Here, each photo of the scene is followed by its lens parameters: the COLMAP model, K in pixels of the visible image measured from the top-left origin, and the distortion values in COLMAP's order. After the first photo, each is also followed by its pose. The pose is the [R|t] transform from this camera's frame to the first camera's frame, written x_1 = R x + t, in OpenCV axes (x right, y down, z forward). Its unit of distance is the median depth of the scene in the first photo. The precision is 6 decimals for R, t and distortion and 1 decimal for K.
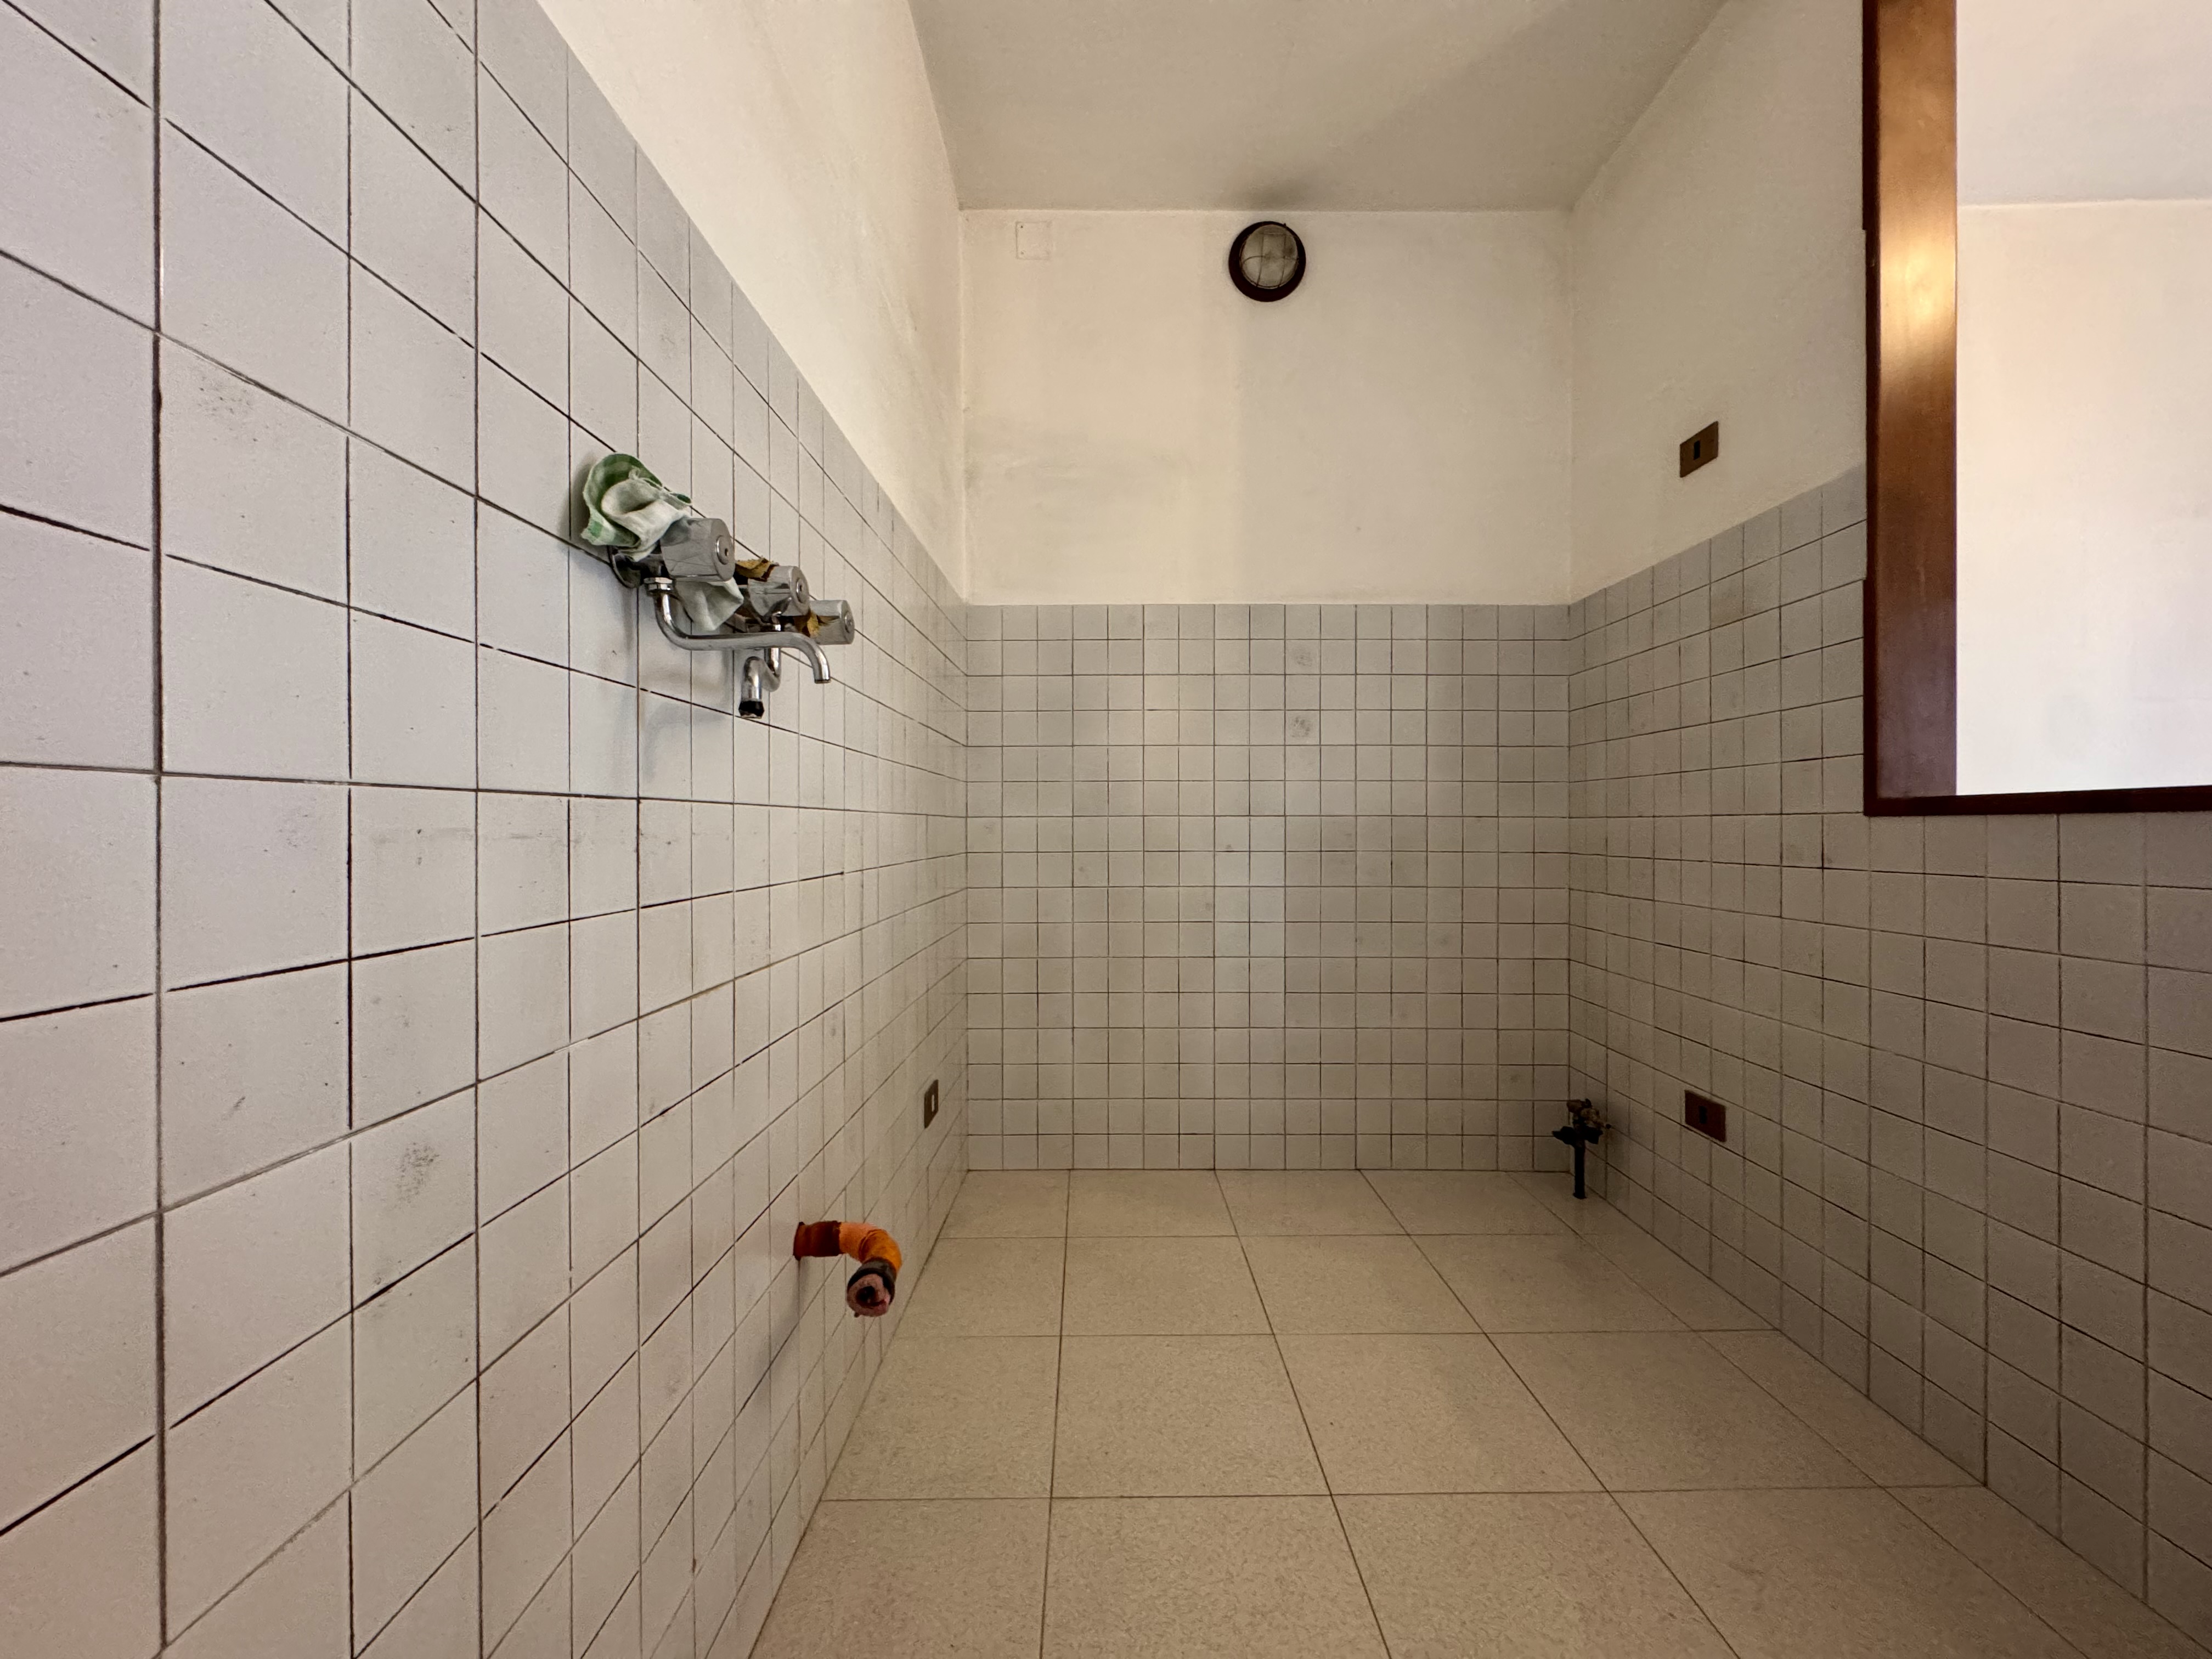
lens RADIAL K [[890.7, 0, 1127.1], [0, 890.7, 827.9], [0, 0, 1]] dist [0.000964, -0.000158]
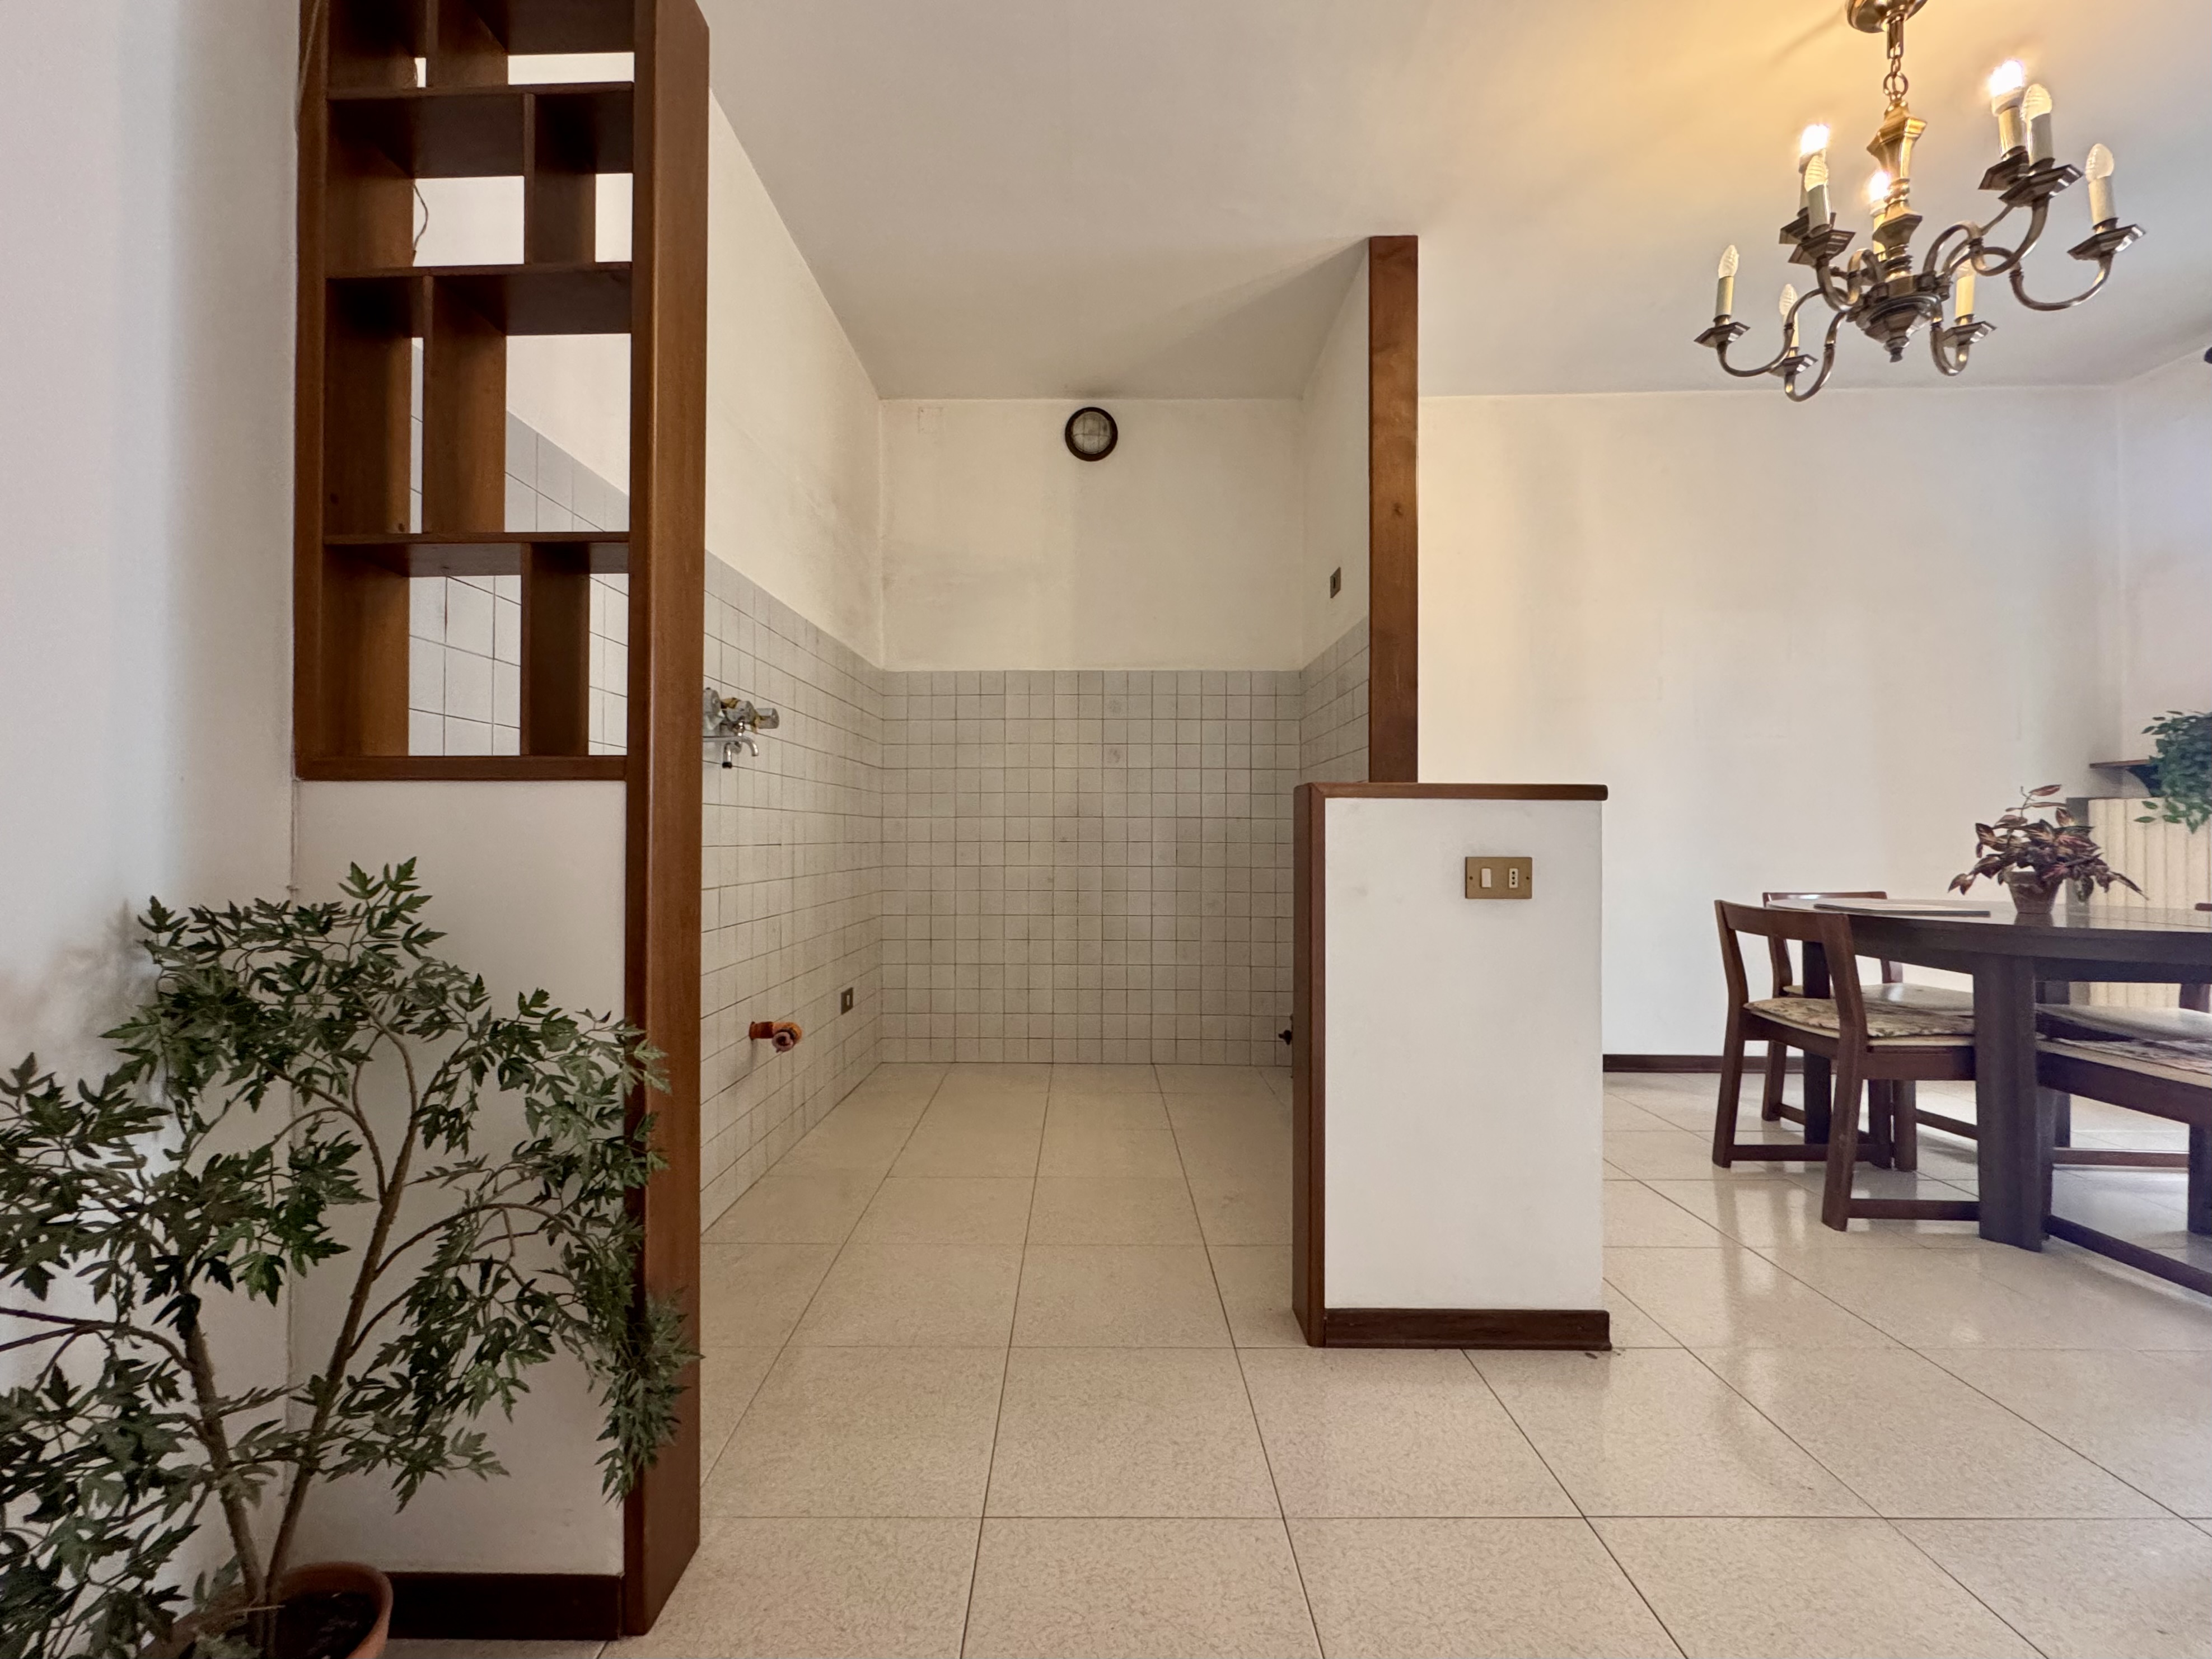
lens RADIAL K [[895.1, 0, 1106.0], [0, 895.1, 829.5], [0, 0, 1]] dist [-0.001321, 0.000045]
pose [[0.999905, 0.003029, -0.013415, 0.202459], [-0.003146, 0.999957, -0.008685, 0.018909], [0.013389, 0.008726, 0.999872, -0.447267]]
